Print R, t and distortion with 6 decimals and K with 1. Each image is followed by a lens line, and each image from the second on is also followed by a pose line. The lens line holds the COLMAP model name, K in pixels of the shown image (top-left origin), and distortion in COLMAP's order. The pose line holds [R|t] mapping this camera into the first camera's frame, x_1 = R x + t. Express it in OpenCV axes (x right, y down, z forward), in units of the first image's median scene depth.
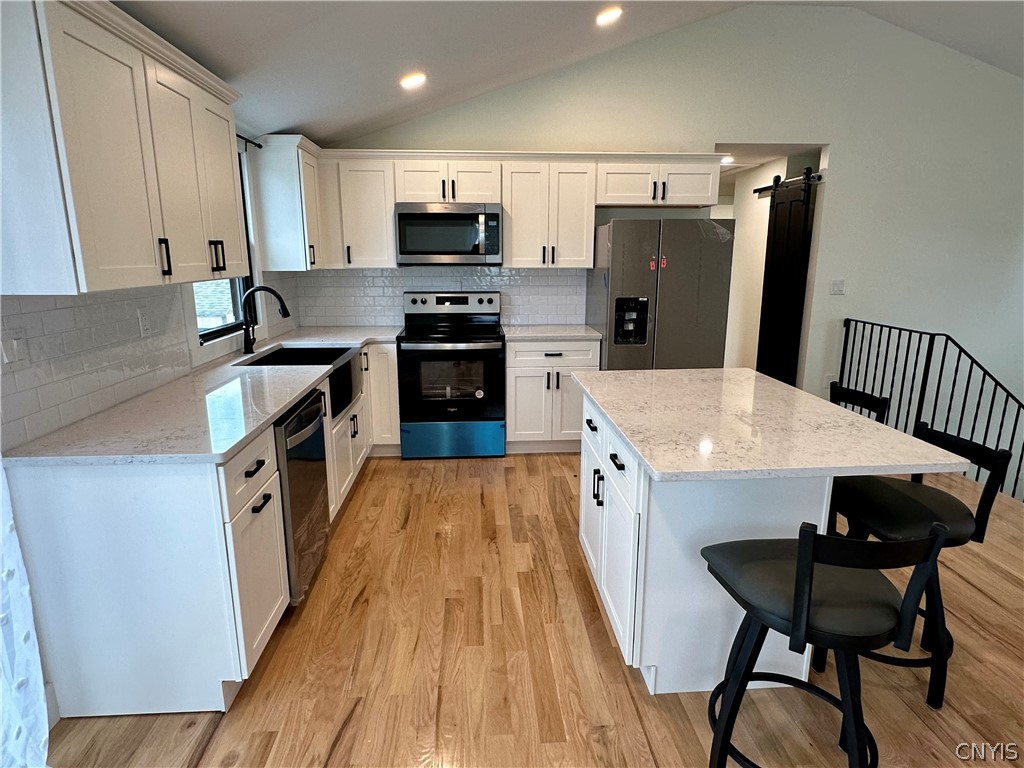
lens RADIAL K [[590.1, 0, 508.1], [0, 590.1, 386.9], [0, 0, 1]] dist [-0.003942, 0.000670]
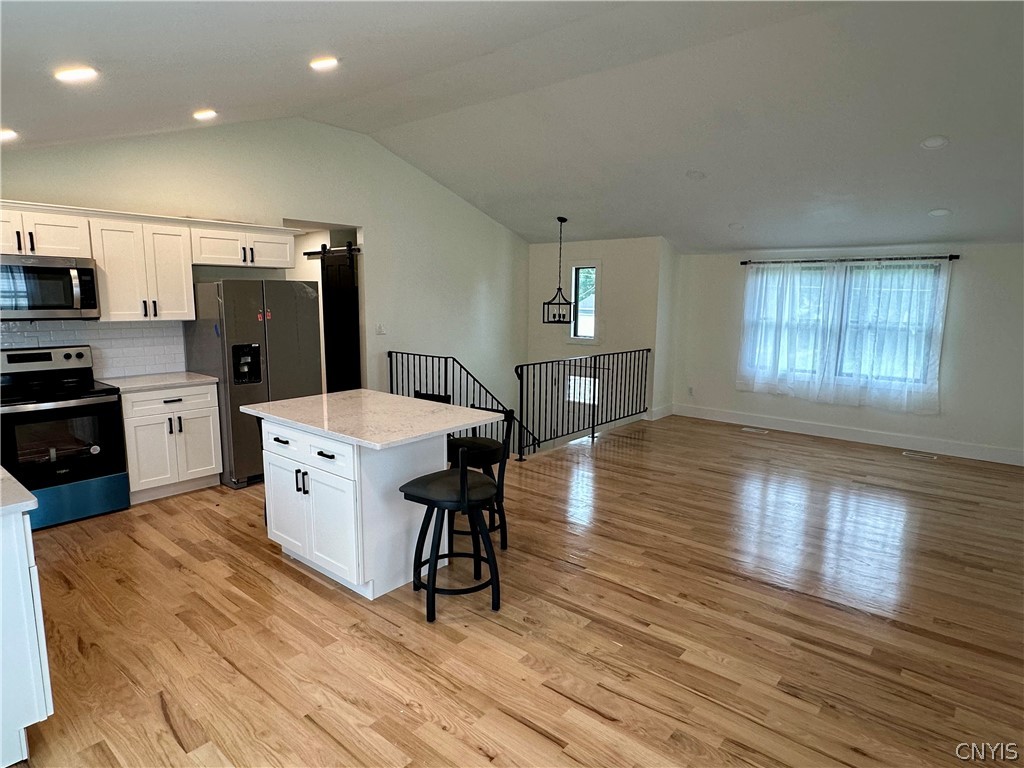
lens RADIAL K [[590.1, 0, 508.1], [0, 590.1, 386.9], [0, 0, 1]] dist [-0.003942, 0.000670]
pose [[0.695706, -0.103157, 0.710881, -0.256131], [0.150187, 0.988651, -0.003516, 0.015281], [-0.702450, 0.109212, 0.703304, -0.181930]]
